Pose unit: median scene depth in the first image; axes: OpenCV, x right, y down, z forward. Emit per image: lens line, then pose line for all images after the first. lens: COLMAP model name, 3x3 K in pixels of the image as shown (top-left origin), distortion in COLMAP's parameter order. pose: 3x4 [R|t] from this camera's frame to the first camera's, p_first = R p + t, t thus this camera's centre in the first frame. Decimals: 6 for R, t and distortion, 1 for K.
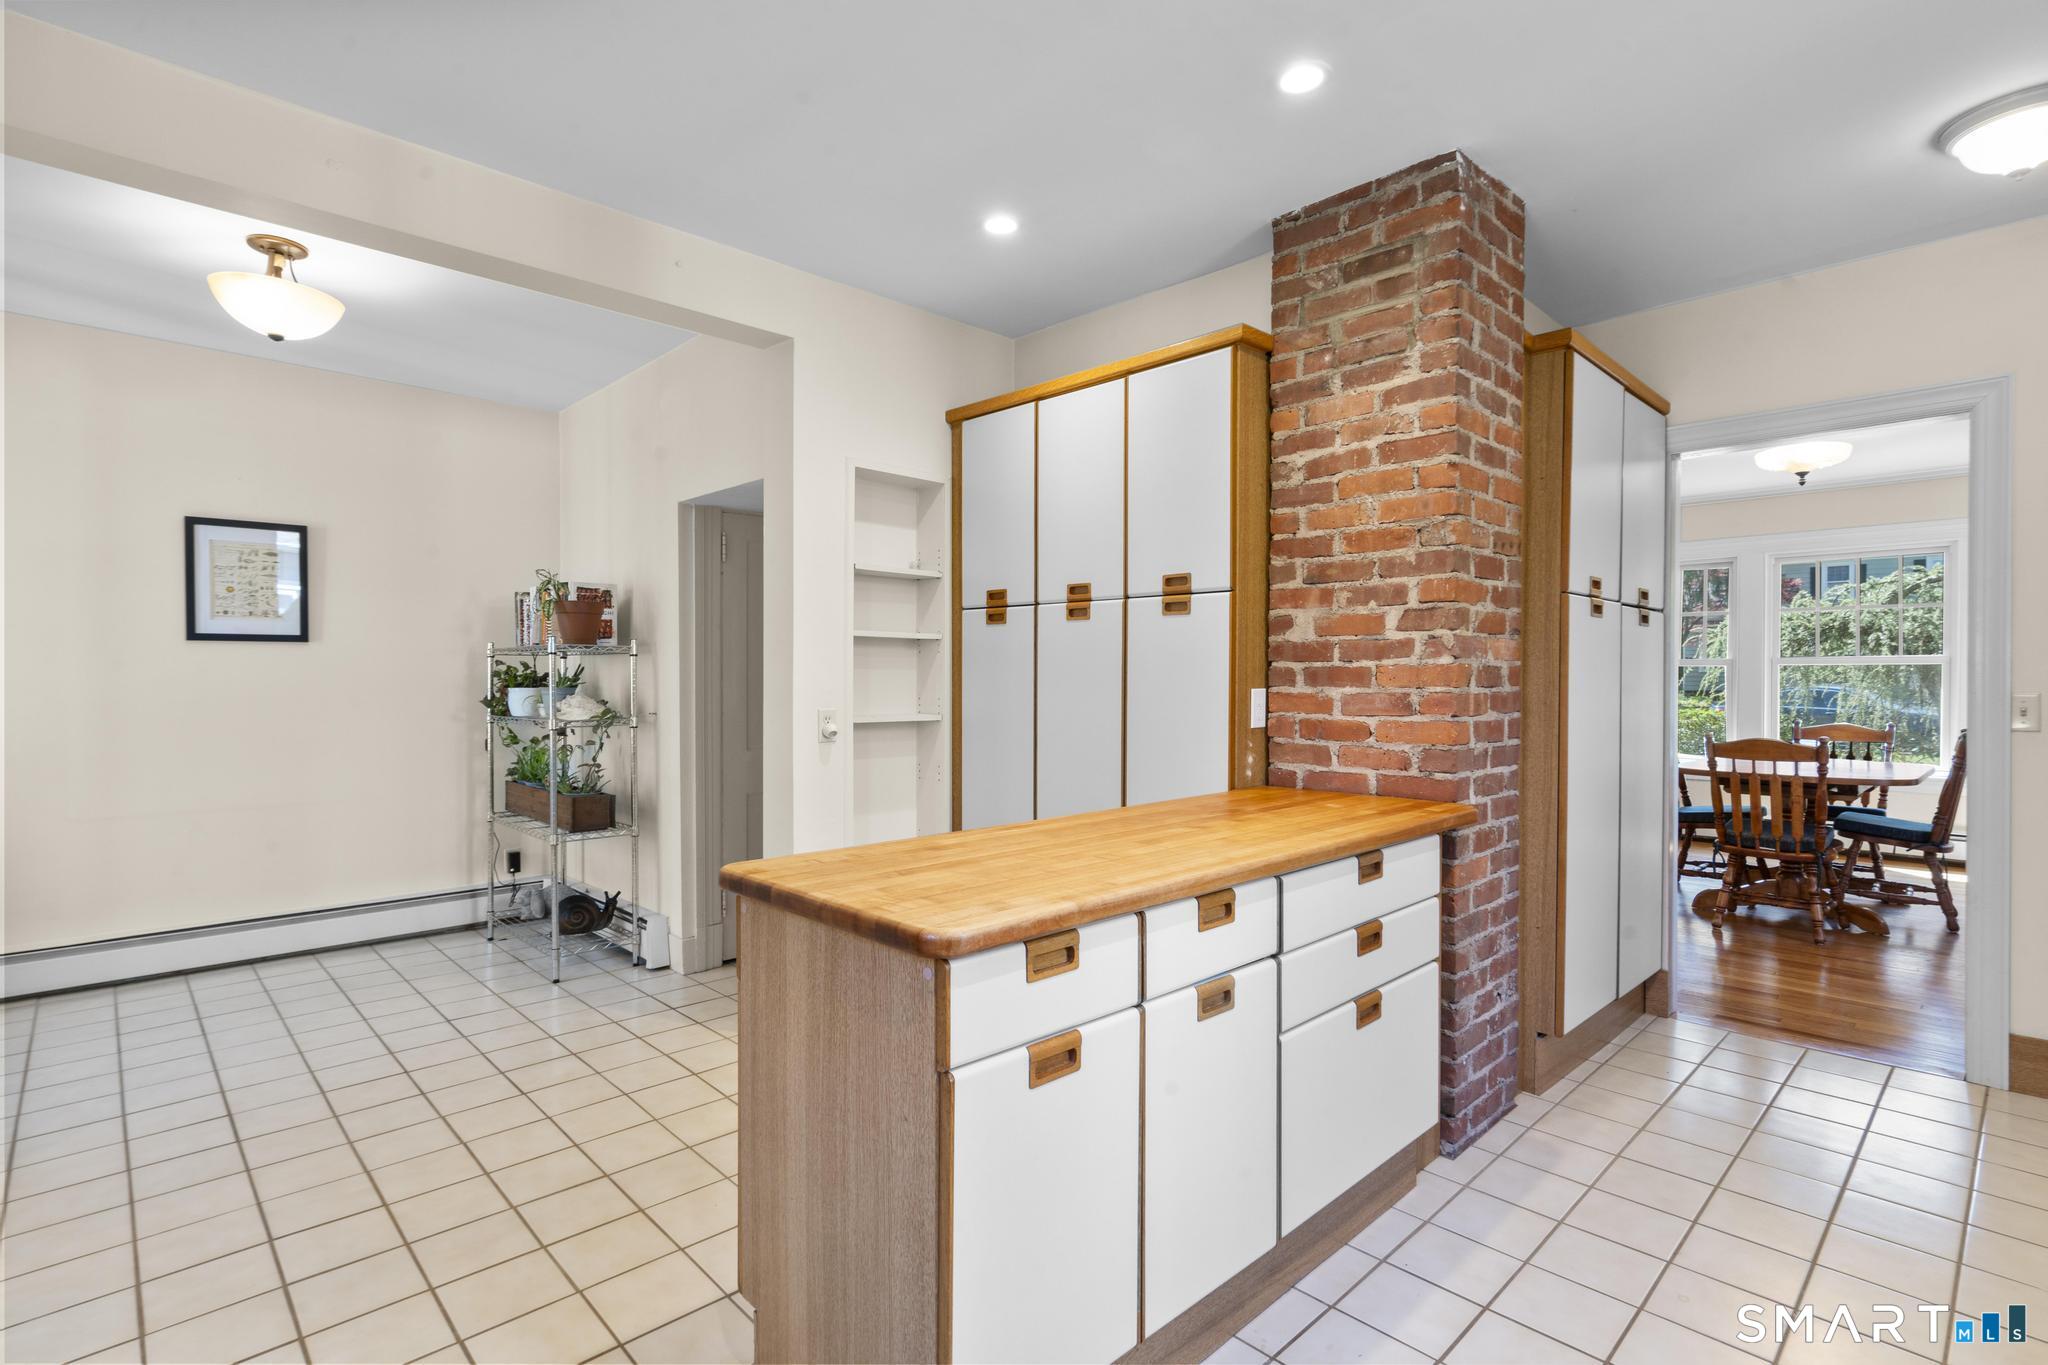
lens RADIAL K [[974.9, 0, 1034.0], [0, 974.9, 684.9], [0, 0, 1]] dist [-0.000080, 0.002159]
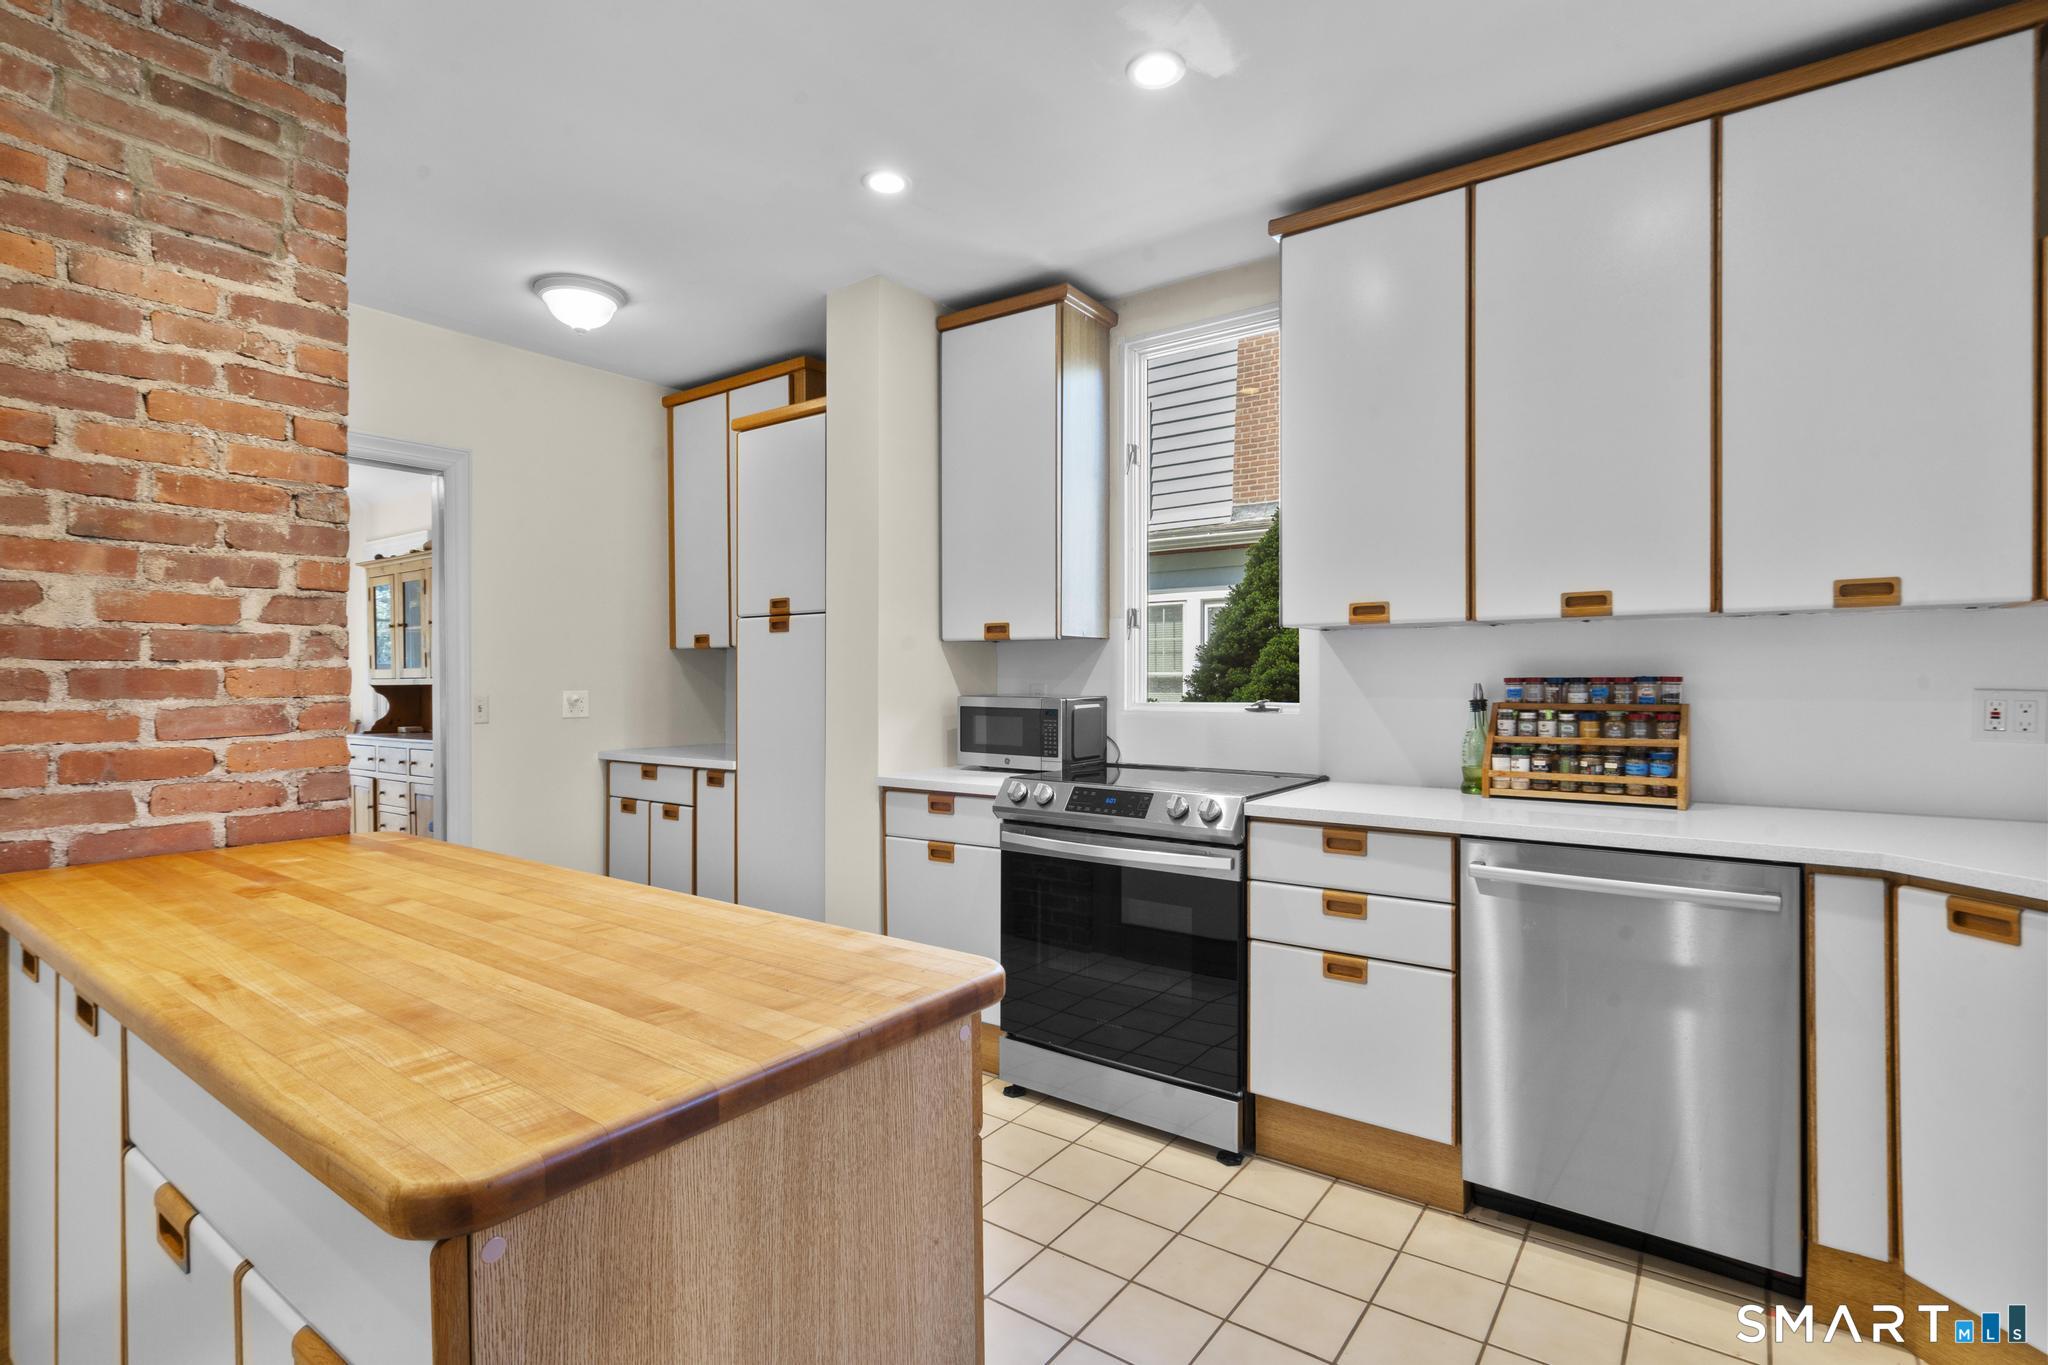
lens RADIAL K [[974.9, 0, 1032.3], [0, 974.9, 689.1], [0, 0, 1]] dist [-0.000080, 0.002159]
pose [[-0.169212, -0.008994, 0.985539, -0.450650], [0.014172, 0.999833, 0.011558, -0.003979], [-0.985478, 0.015923, -0.169056, 0.517226]]
